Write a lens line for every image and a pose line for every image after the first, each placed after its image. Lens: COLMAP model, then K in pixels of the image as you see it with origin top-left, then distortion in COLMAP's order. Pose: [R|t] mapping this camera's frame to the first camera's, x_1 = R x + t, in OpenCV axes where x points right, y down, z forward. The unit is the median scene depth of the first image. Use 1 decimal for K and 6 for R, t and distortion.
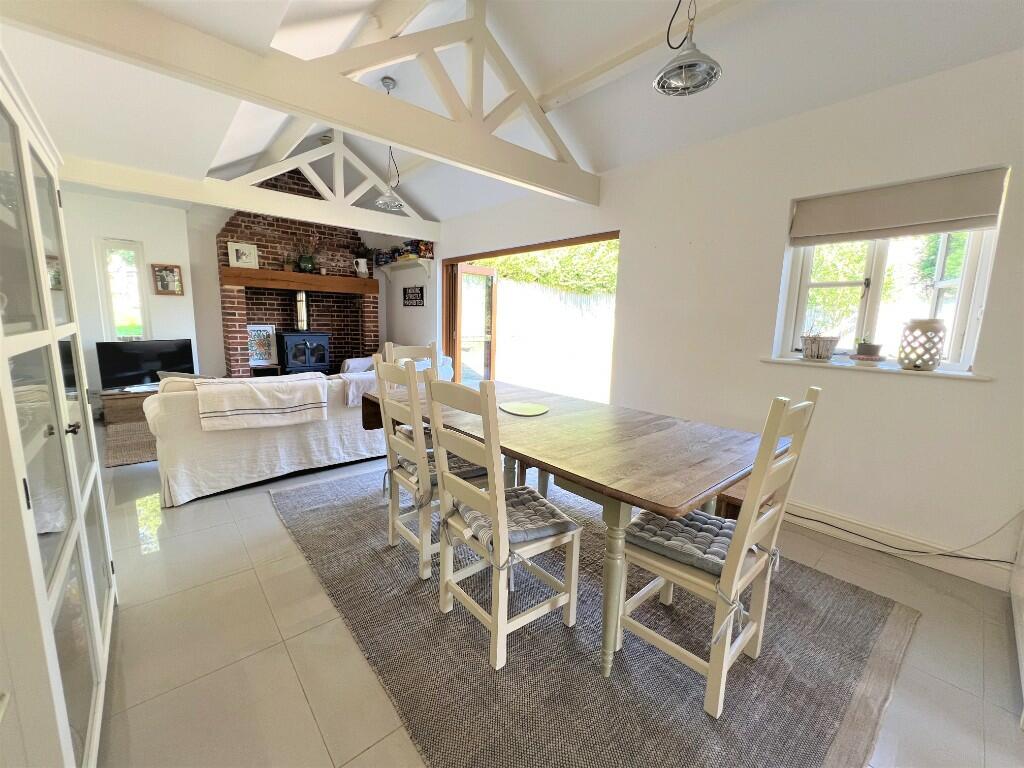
lens RADIAL K [[410.9, 0, 506.7], [0, 410.9, 381.4], [0, 0, 1]] dist [-0.001388, -0.000079]
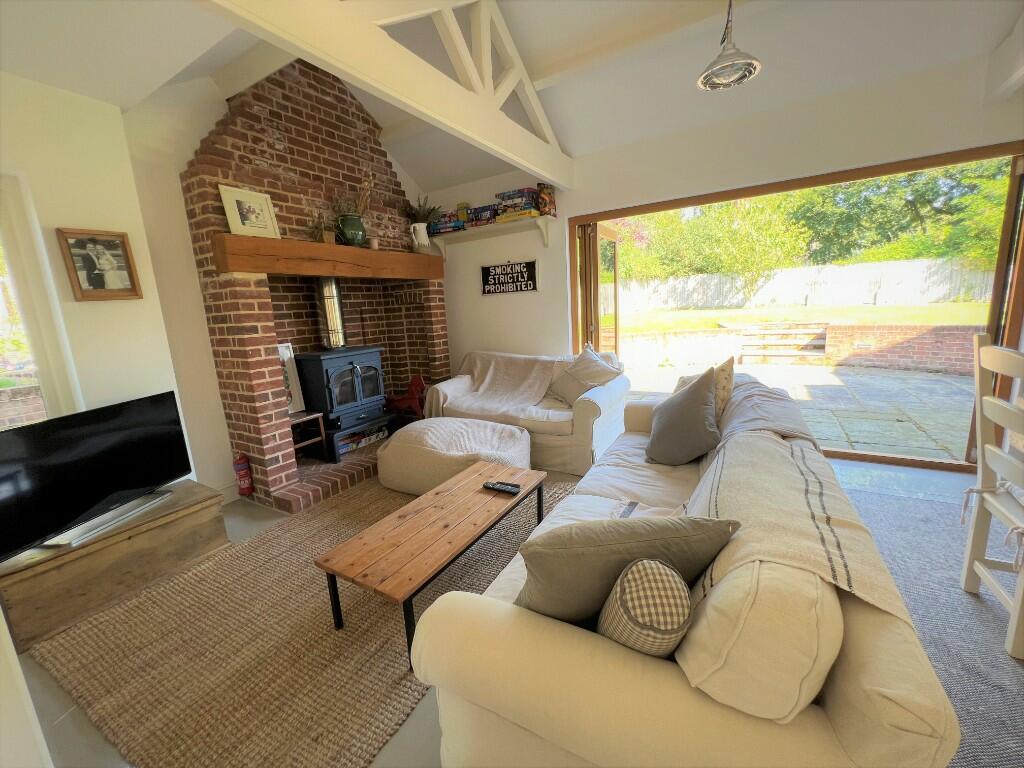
lens RADIAL K [[410.9, 0, 507.0], [0, 410.9, 380.1], [0, 0, 1]] dist [-0.001388, -0.000079]
pose [[0.947699, -0.136178, 0.288654, -0.485182], [0.129854, 0.990683, 0.041042, -0.076097], [-0.291554, -0.001412, 0.956553, 0.393632]]
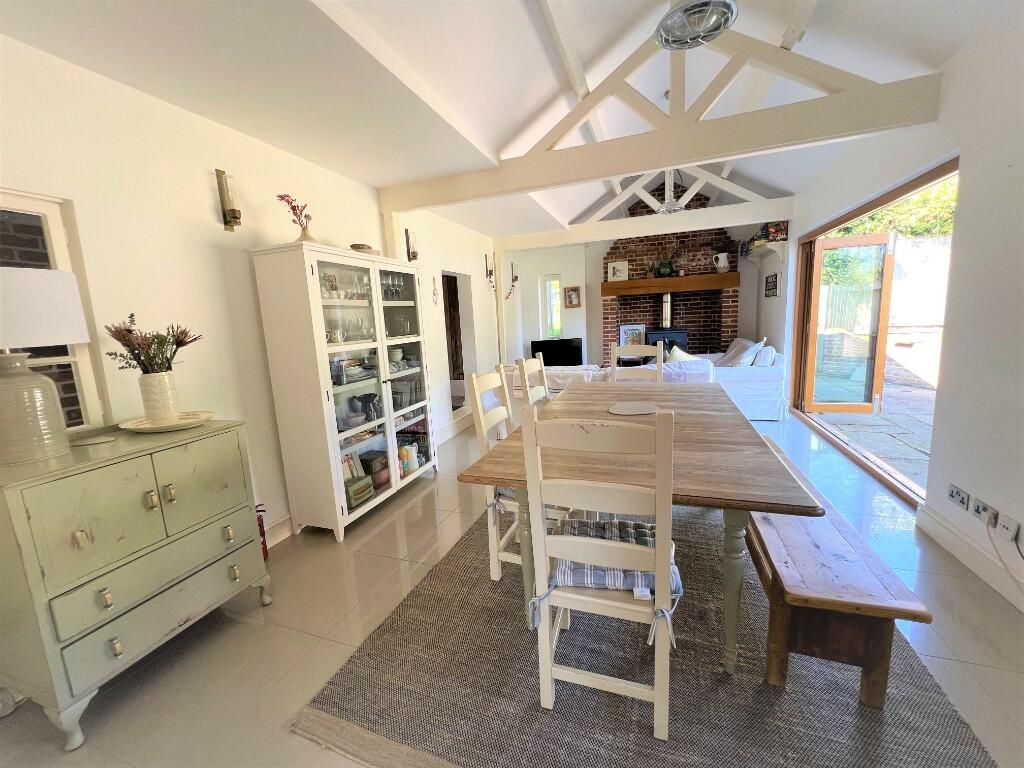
lens RADIAL K [[410.9, 0, 506.9], [0, 410.9, 383.5], [0, 0, 1]] dist [-0.001388, -0.000079]
pose [[0.481926, 0.085348, -0.872045, 0.313288], [-0.065533, 0.995968, 0.061260, -0.015064], [0.873758, 0.027625, 0.485576, 0.085390]]
